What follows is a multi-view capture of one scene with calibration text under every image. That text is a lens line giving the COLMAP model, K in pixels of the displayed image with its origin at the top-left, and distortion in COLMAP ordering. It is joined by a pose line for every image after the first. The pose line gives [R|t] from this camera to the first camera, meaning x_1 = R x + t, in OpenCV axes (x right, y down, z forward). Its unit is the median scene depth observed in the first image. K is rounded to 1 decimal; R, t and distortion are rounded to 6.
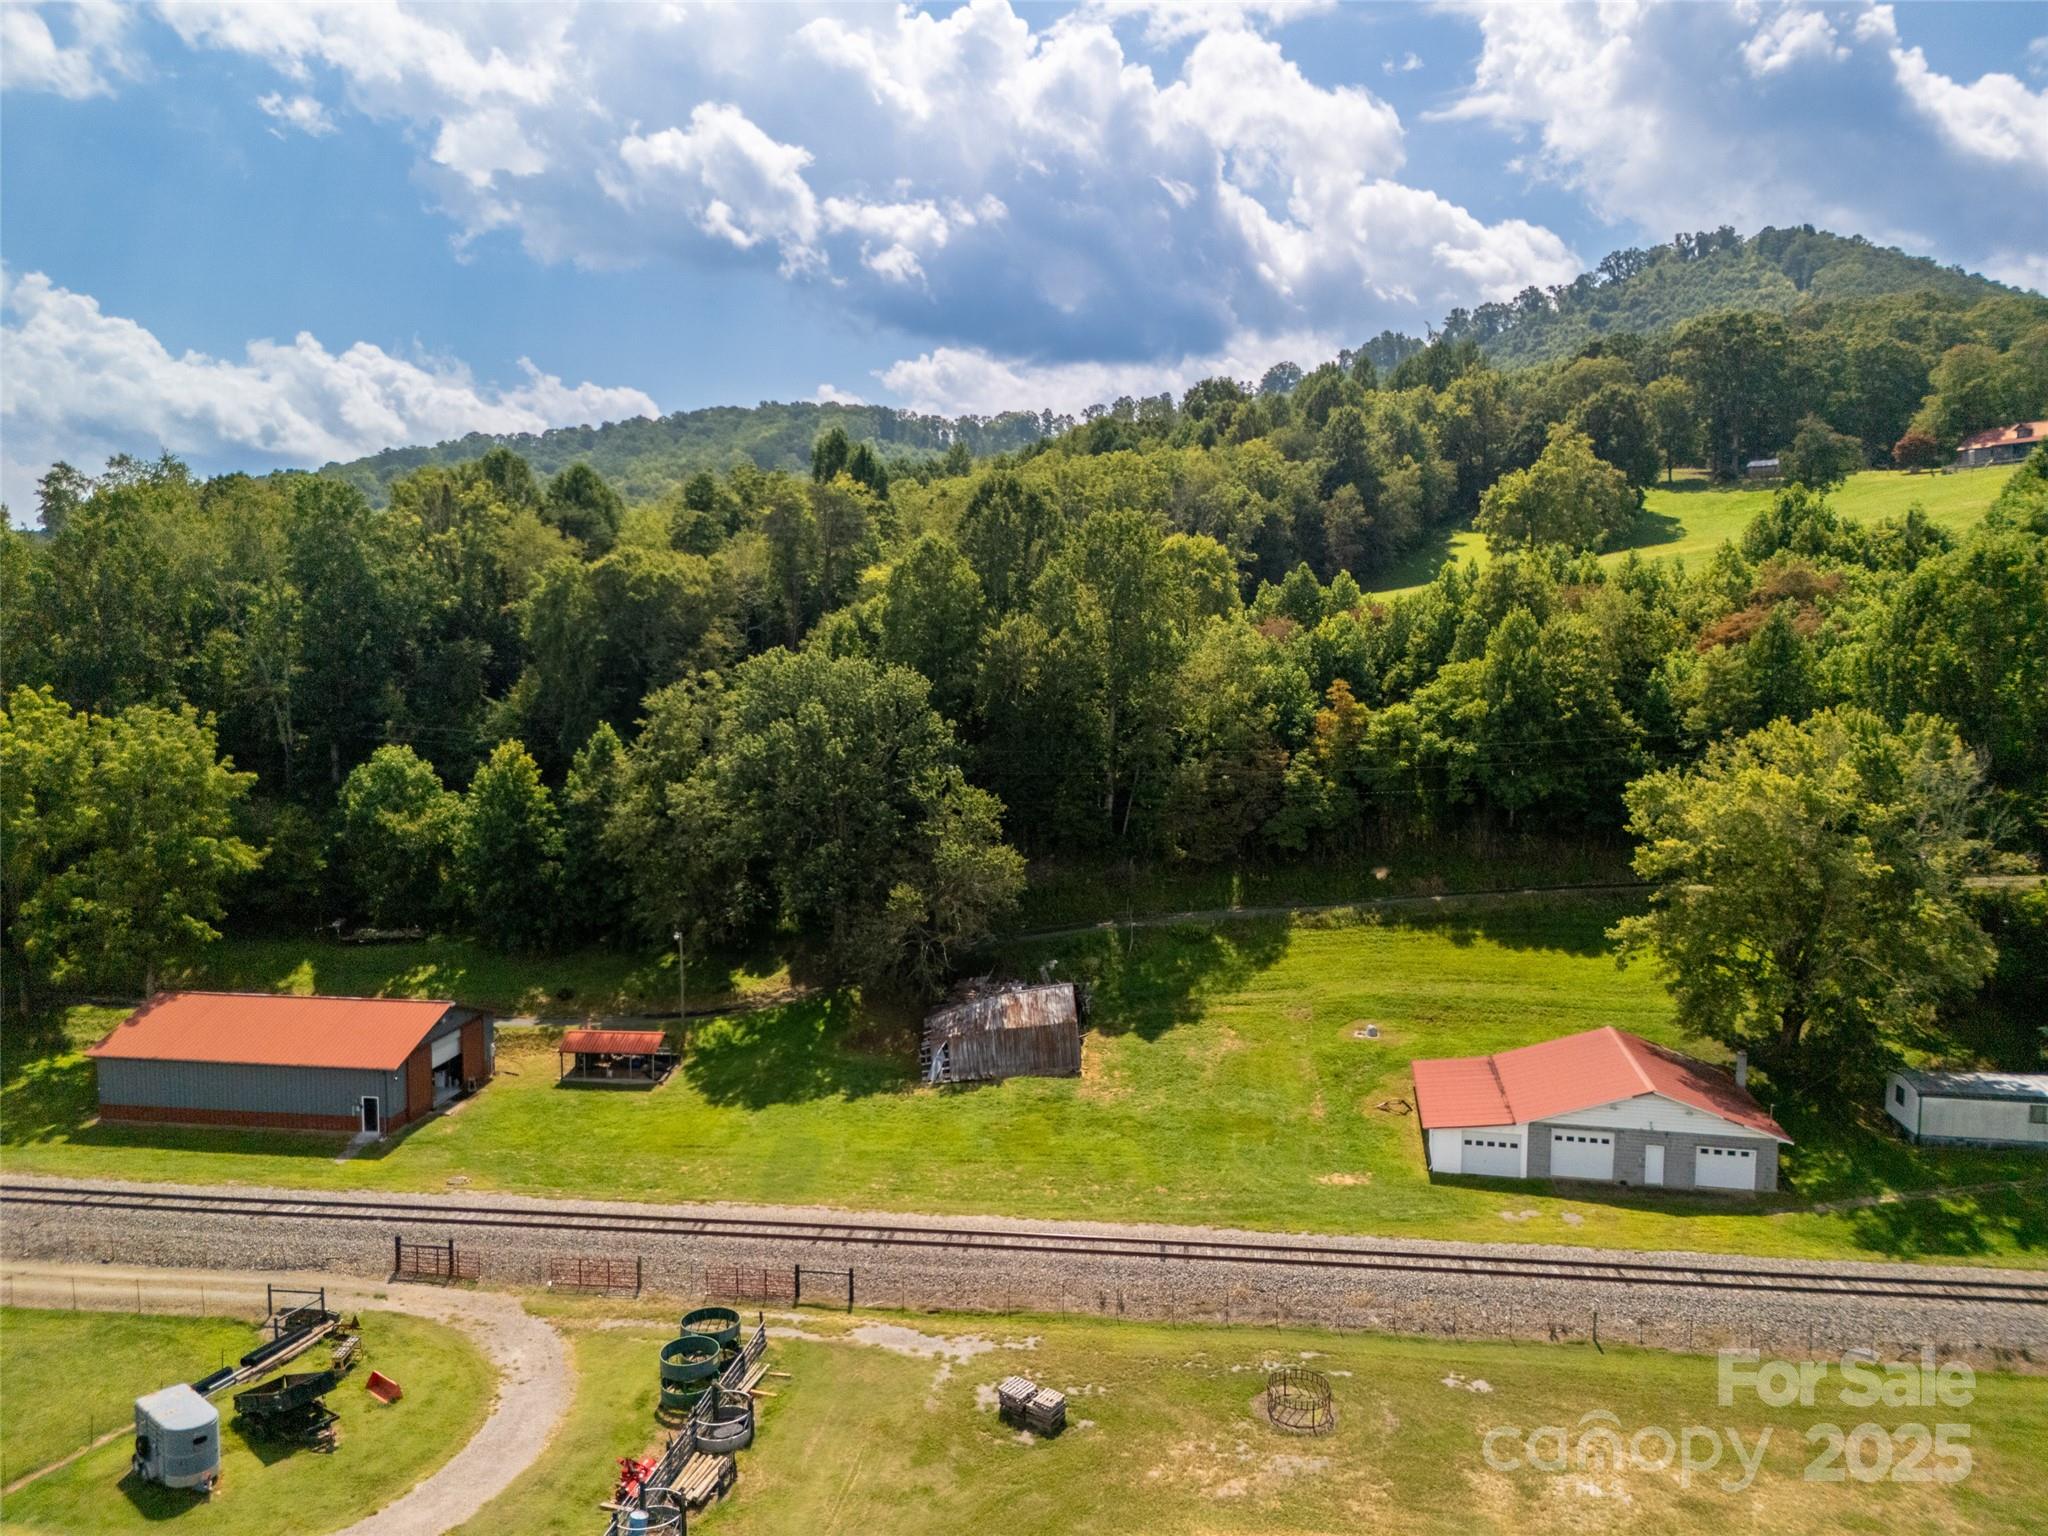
lens RADIAL K [[1521.9, 0, 1022.0], [0, 1521.9, 768.5], [0, 0, 1]] dist [0.001830, -0.018058]
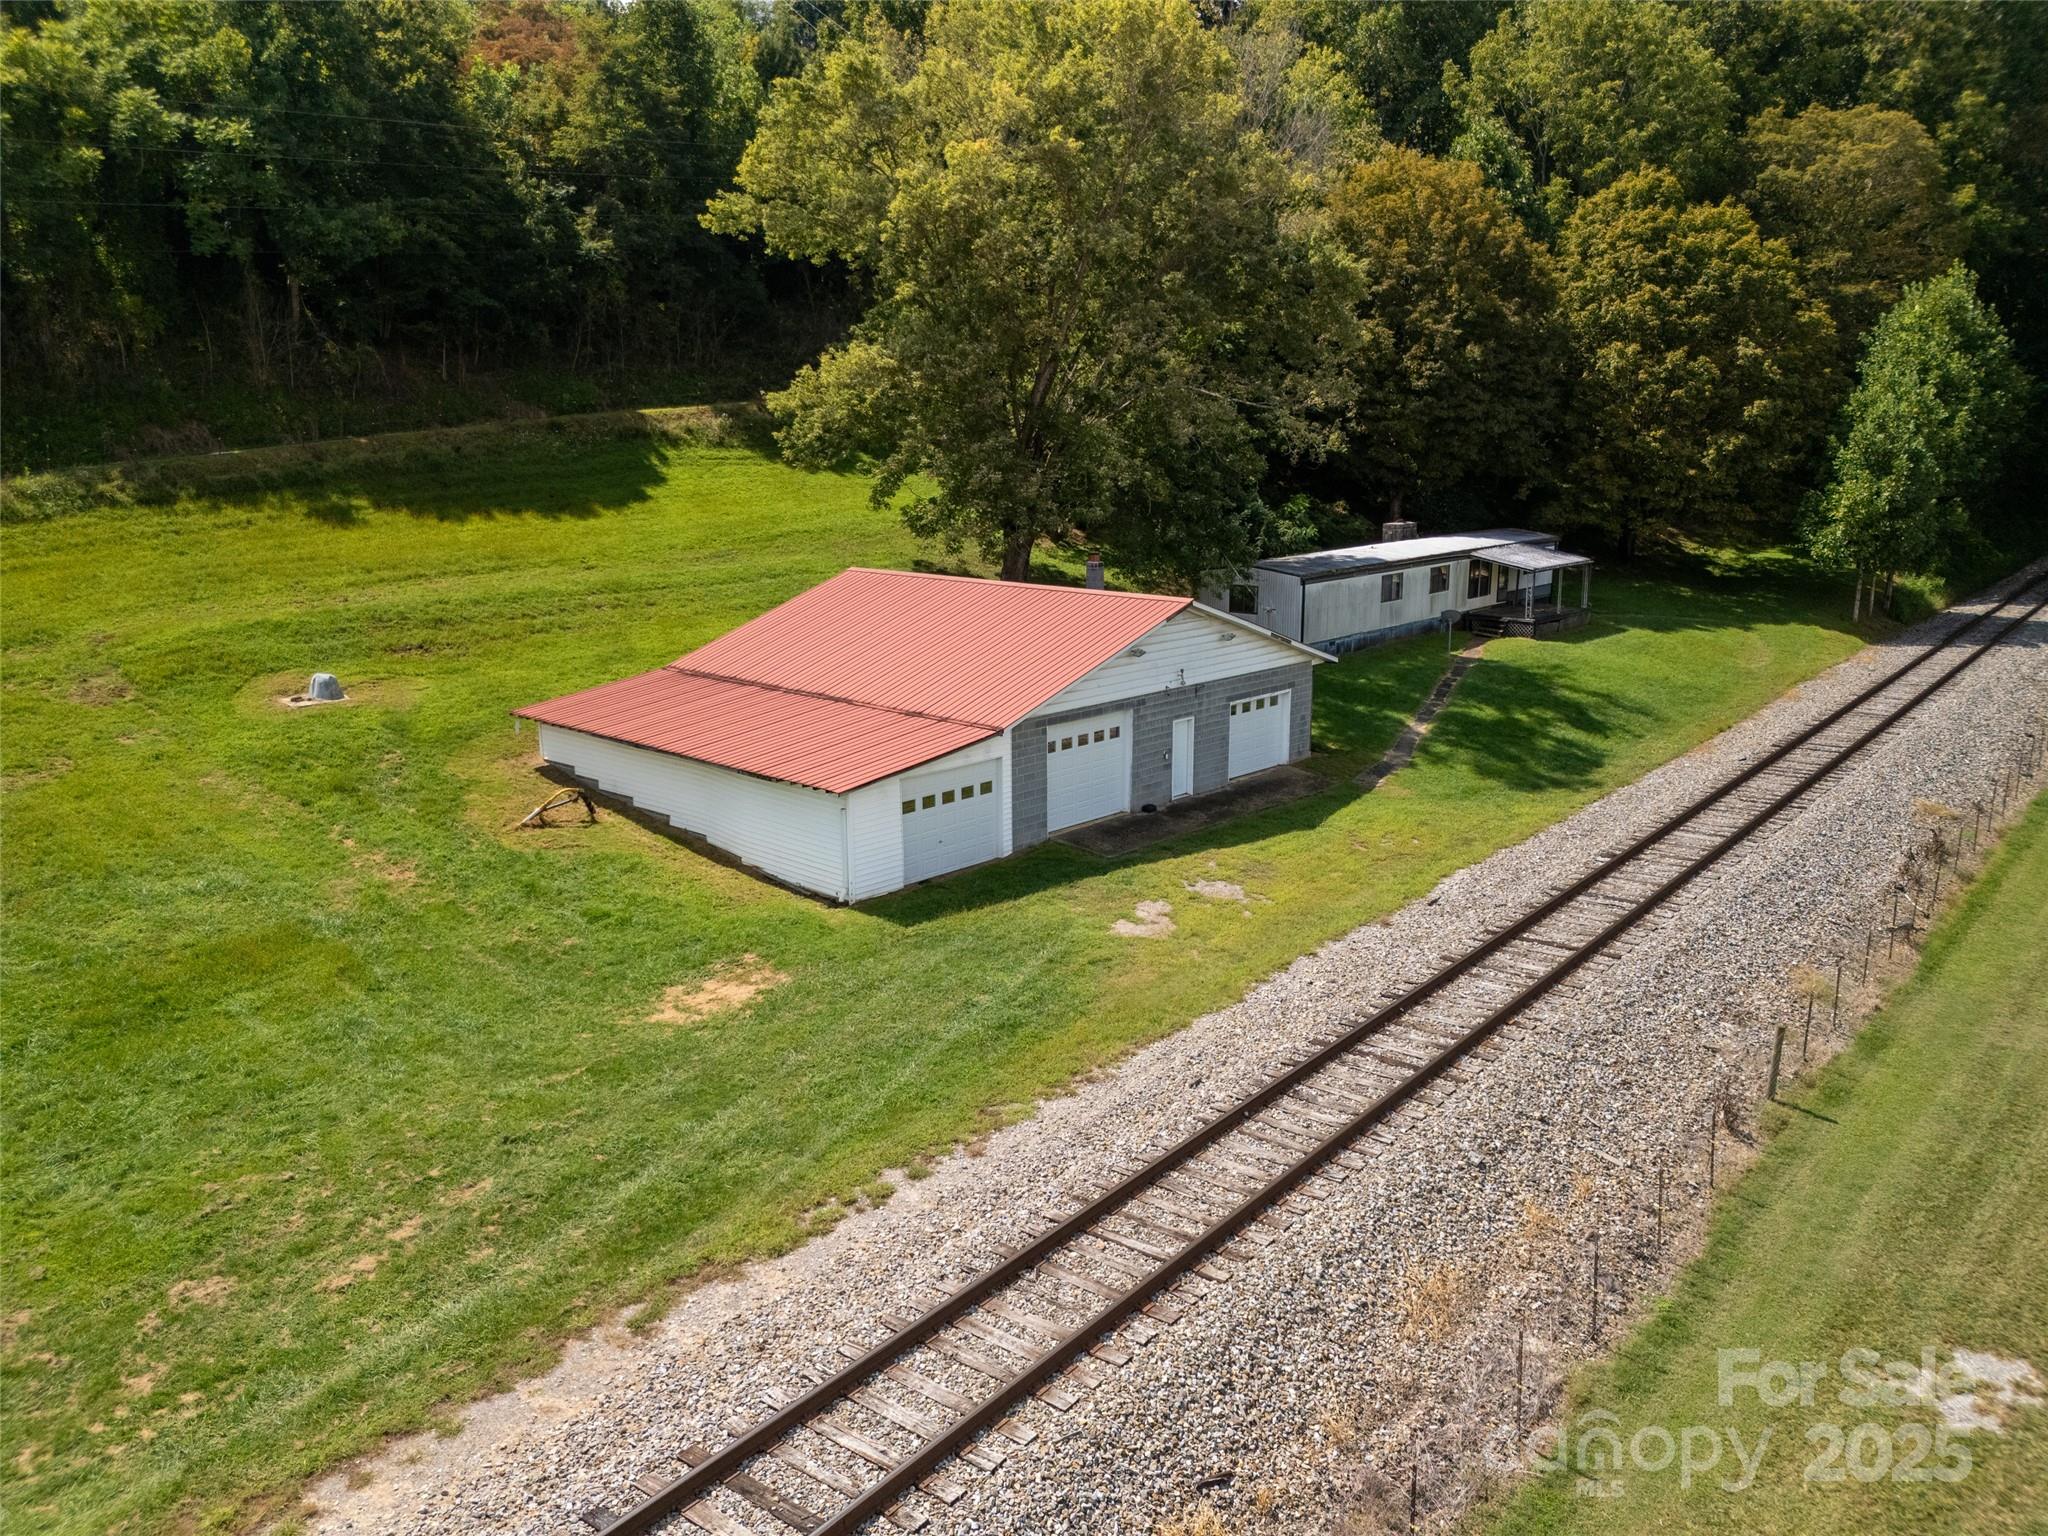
lens RADIAL K [[1521.9, 0, 1027.2], [0, 1521.9, 781.1], [0, 0, 1]] dist [0.001830, -0.018058]
pose [[0.516941, -0.208312, 0.830288, -0.021062], [0.083683, 0.977591, 0.193168, 0.166908], [-0.851921, -0.030375, 0.522789, 0.776613]]
